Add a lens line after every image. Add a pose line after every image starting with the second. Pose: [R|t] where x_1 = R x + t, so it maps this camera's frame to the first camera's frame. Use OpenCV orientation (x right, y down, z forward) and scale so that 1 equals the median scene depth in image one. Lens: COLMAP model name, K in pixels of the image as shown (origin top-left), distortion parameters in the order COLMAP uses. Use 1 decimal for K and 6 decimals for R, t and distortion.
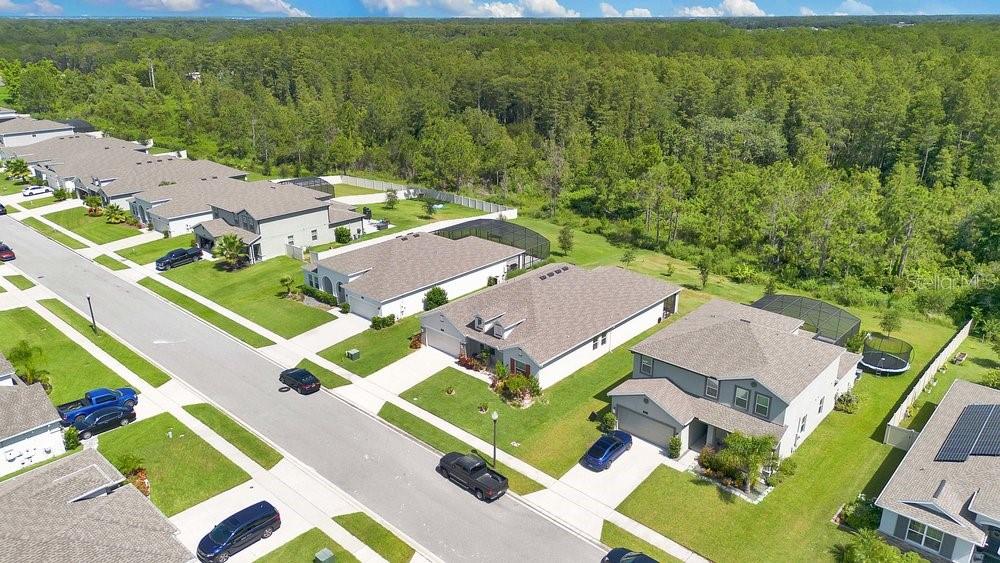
lens RADIAL K [[711.5, 0, 500.1], [0, 711.5, 276.4], [0, 0, 1]] dist [0.074216, -0.085947]
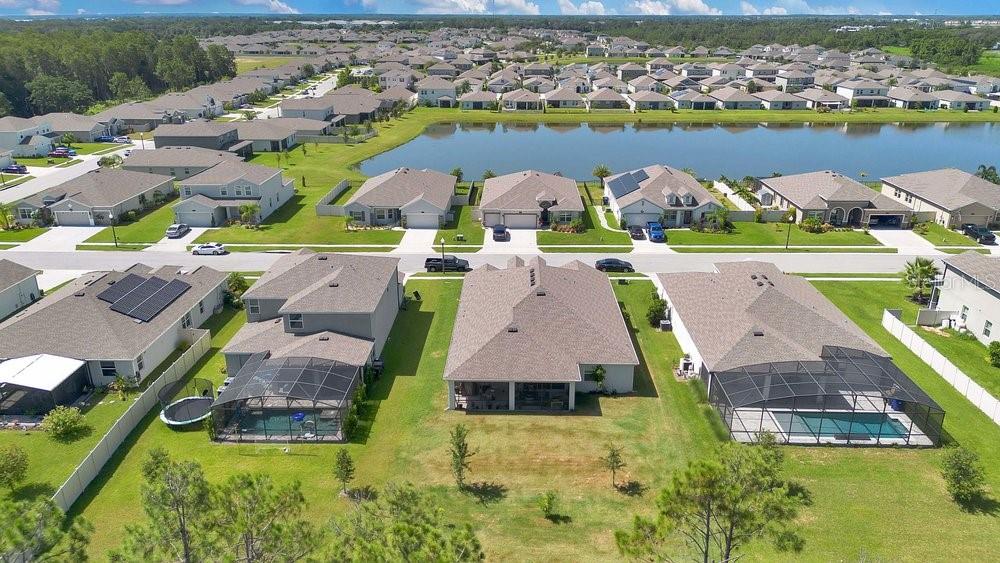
lens RADIAL K [[711.5, 0, 500.1], [0, 711.5, 276.4], [0, 0, 1]] dist [0.074216, -0.085947]
pose [[-0.753094, 0.225778, -0.617959, 0.699840], [-0.224802, 0.794433, 0.564216, -0.535754], [0.618315, 0.563826, -0.547527, 1.502247]]
